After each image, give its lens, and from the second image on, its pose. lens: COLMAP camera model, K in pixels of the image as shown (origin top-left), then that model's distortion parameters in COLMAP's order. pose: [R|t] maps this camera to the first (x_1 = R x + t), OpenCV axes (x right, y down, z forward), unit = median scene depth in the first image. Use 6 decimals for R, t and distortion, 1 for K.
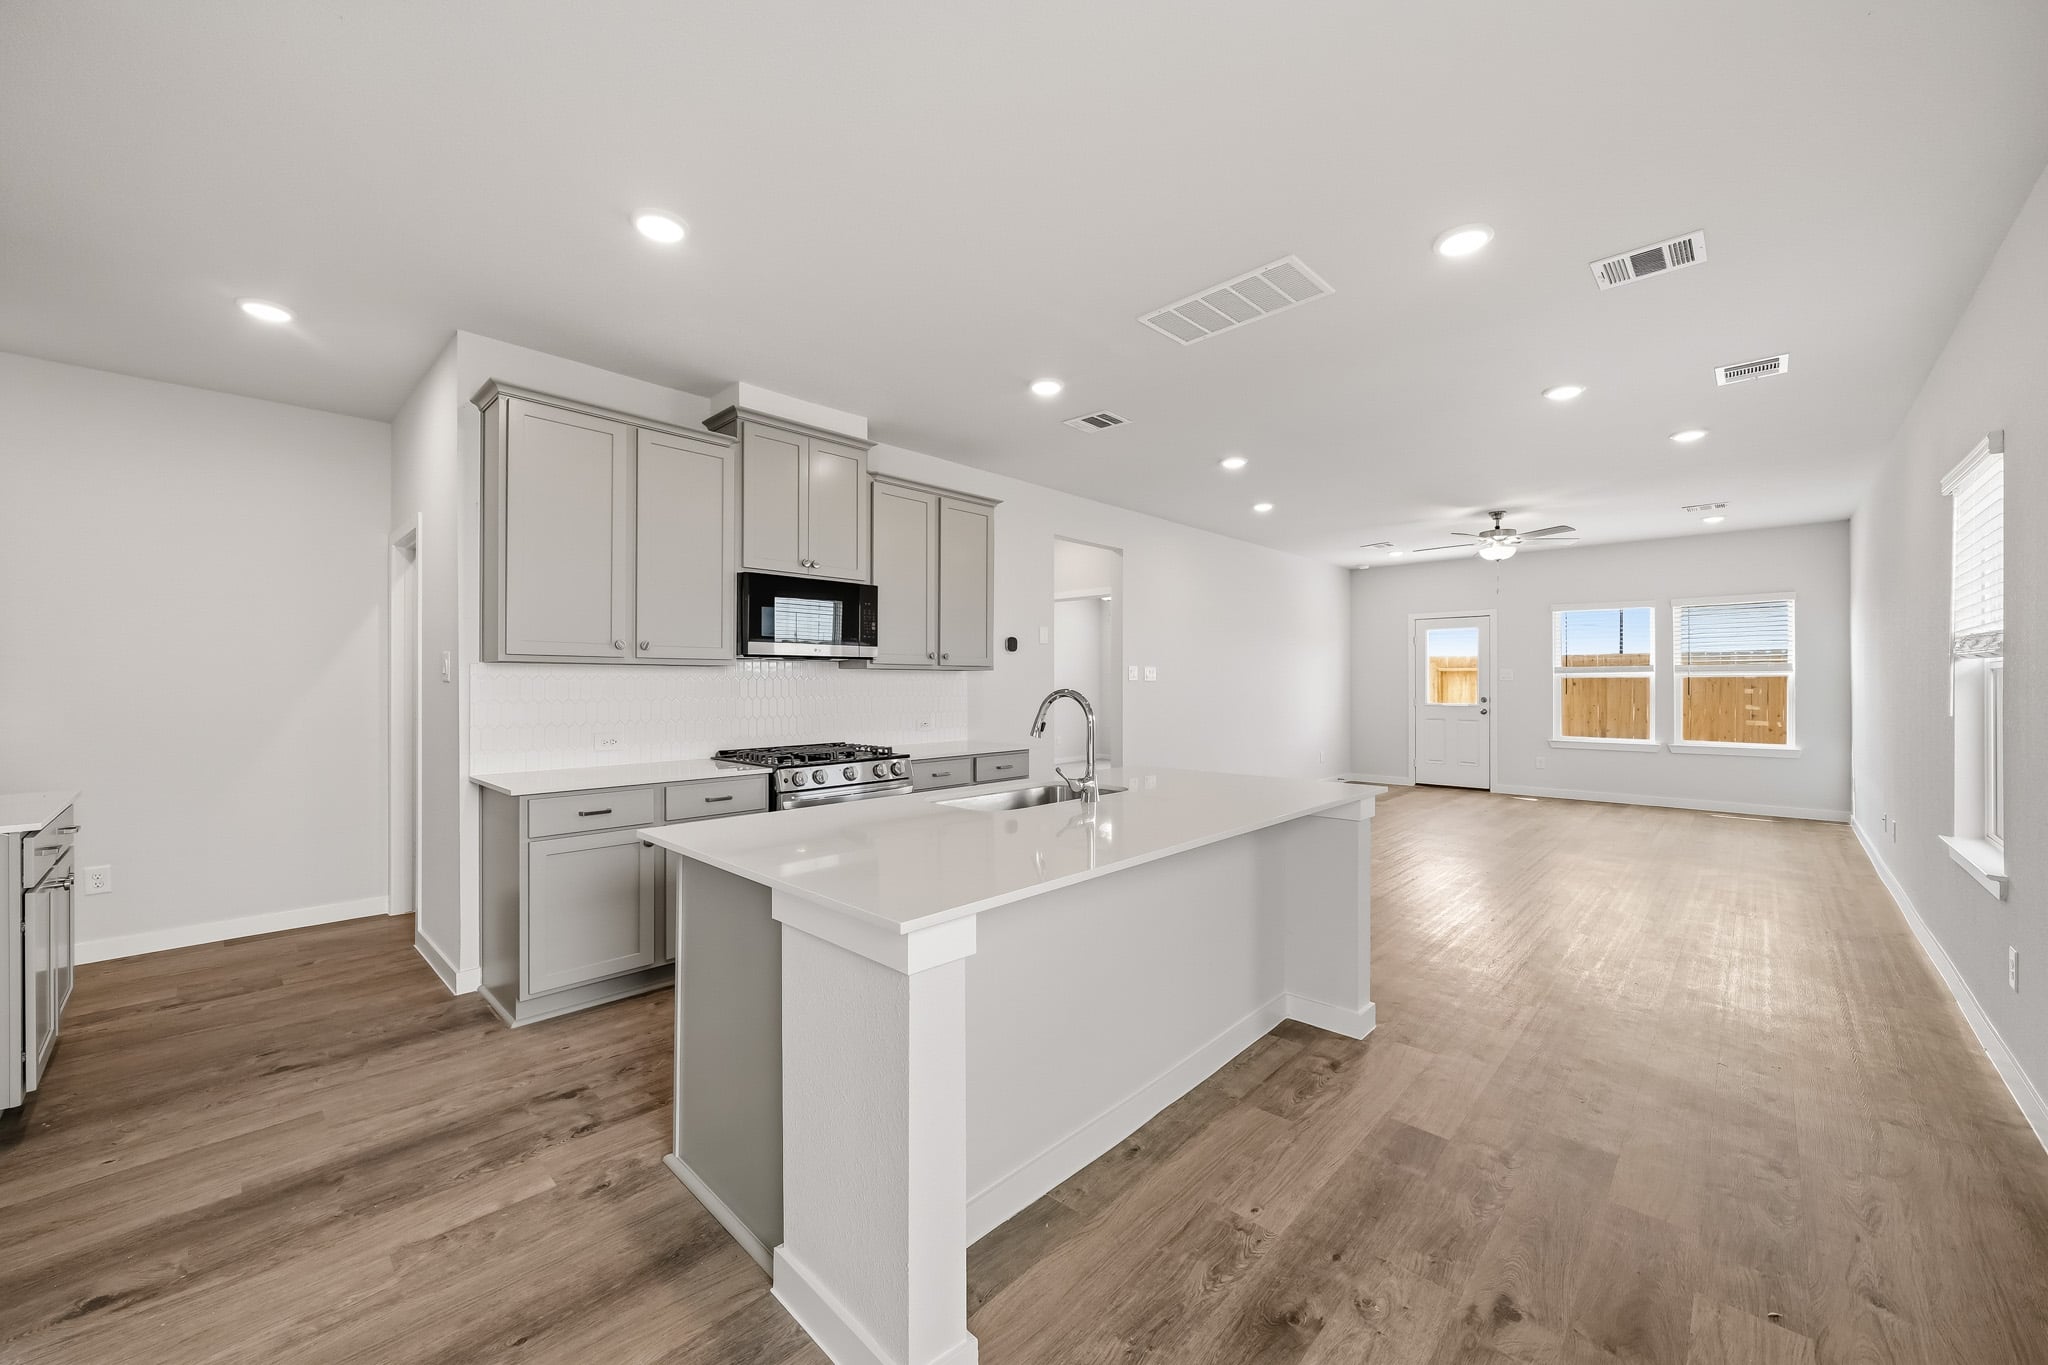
lens RADIAL K [[771.3, 0, 1028.2], [0, 771.3, 683.4], [0, 0, 1]] dist [-0.003739, -0.000269]
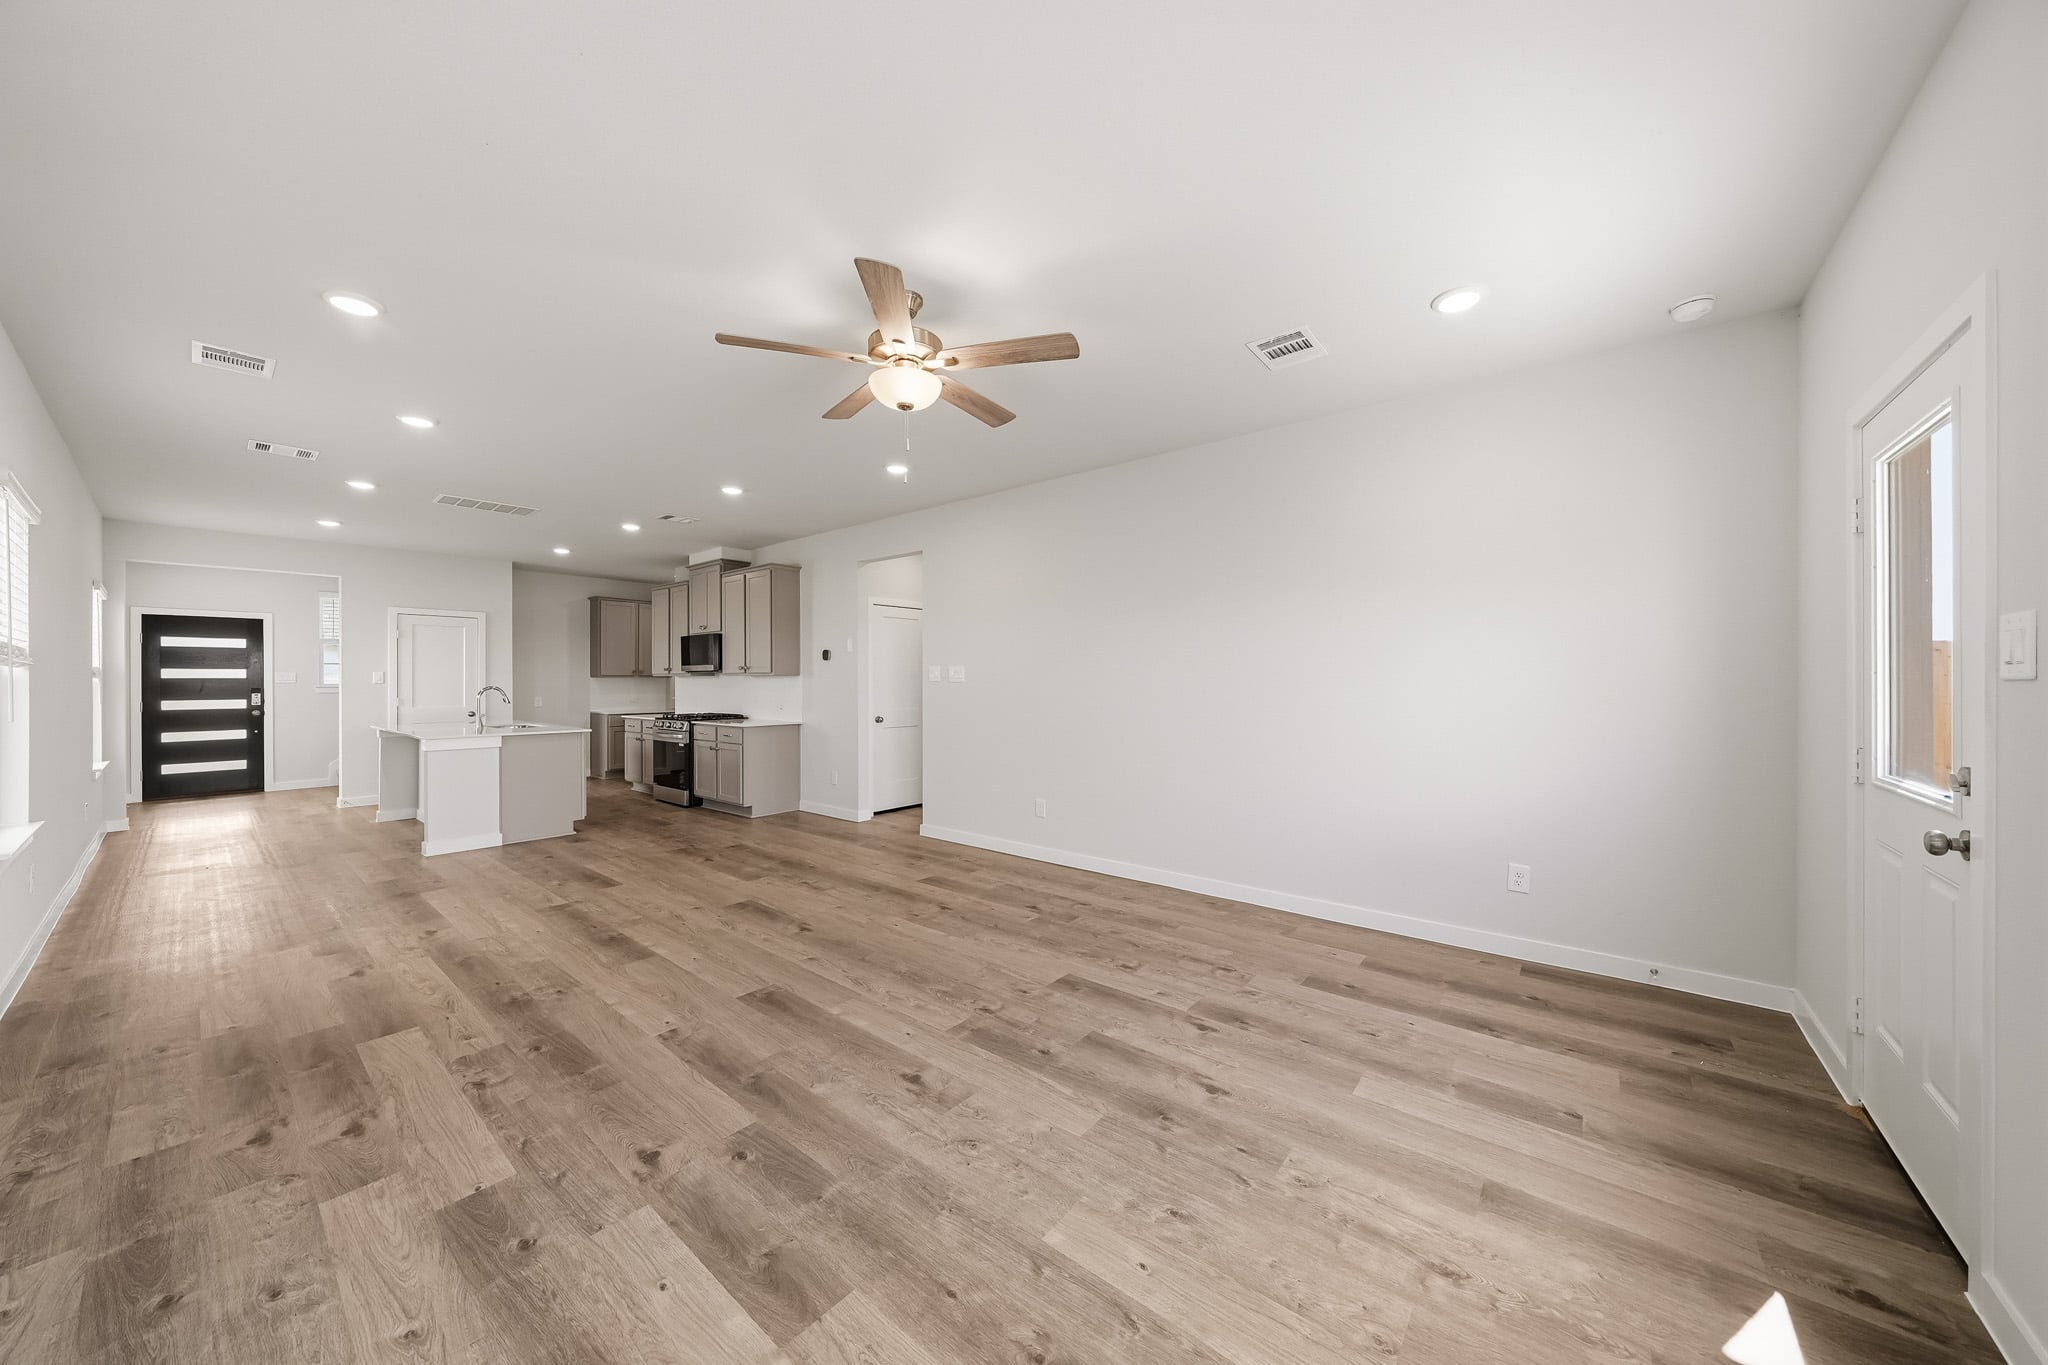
lens RADIAL K [[688.2, 0, 1023.9], [0, 688.2, 684.9], [0, 0, 1]] dist [-0.011808, 0.000366]
pose [[0.073630, 0.005200, -0.997272, 0.925857], [-0.001369, 0.999986, 0.005113, -0.004316], [0.997285, 0.000989, 0.073636, 0.966598]]
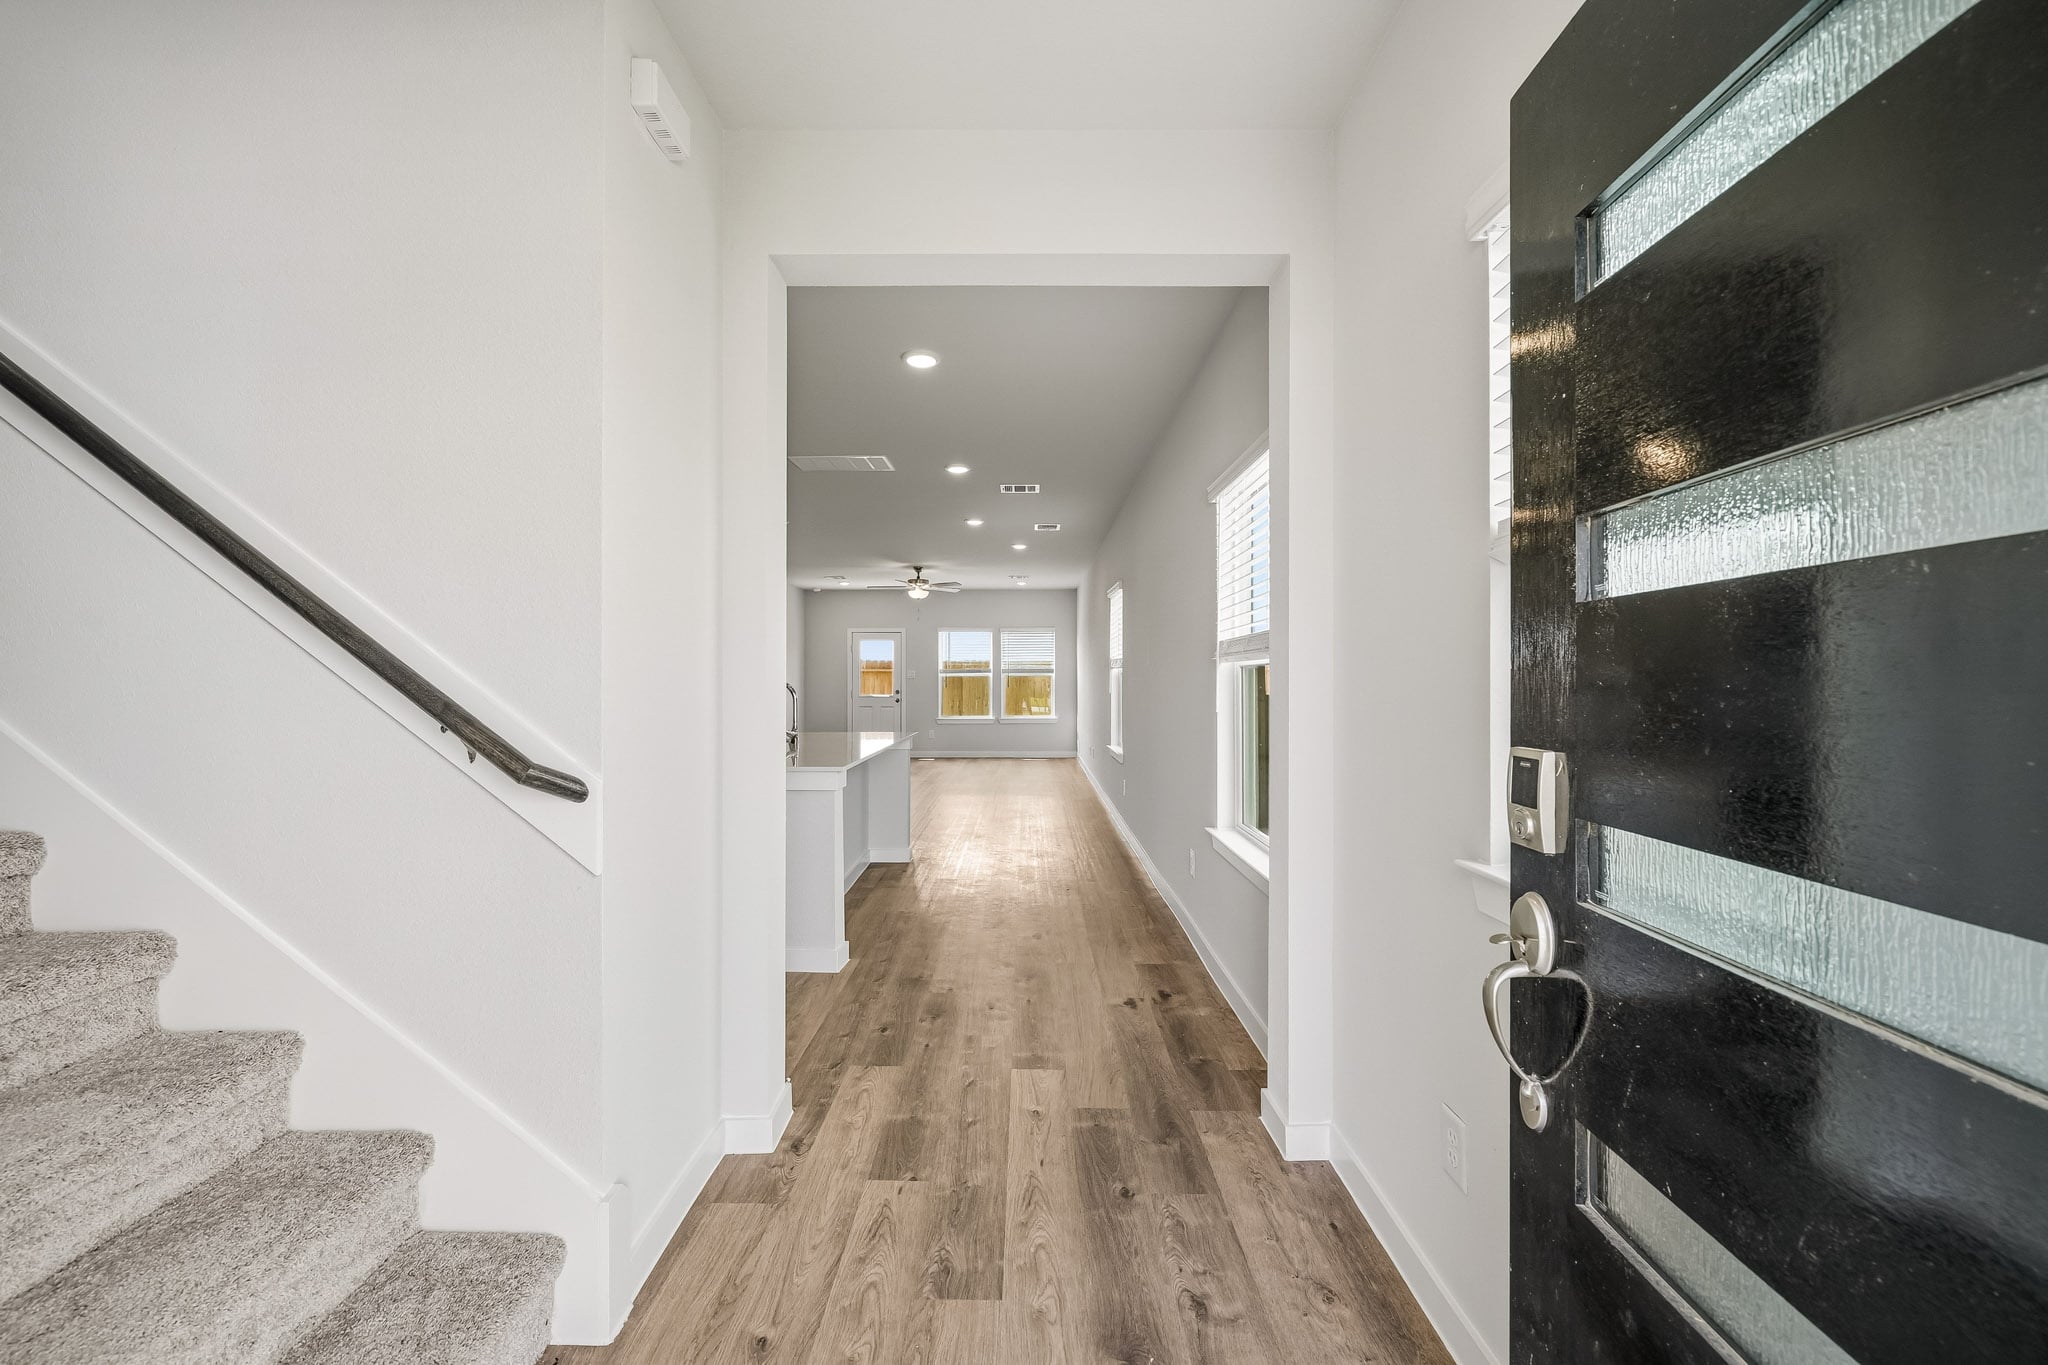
lens RADIAL K [[769.2, 0, 1027.0], [0, 769.2, 677.0], [0, 0, 1]] dist [-0.000707, -0.000033]
pose [[0.722840, 0.004760, 0.690999, -0.273157], [-0.000696, 0.999981, -0.006161, 0.003645], [-0.691015, 0.003972, 0.722829, -0.237153]]
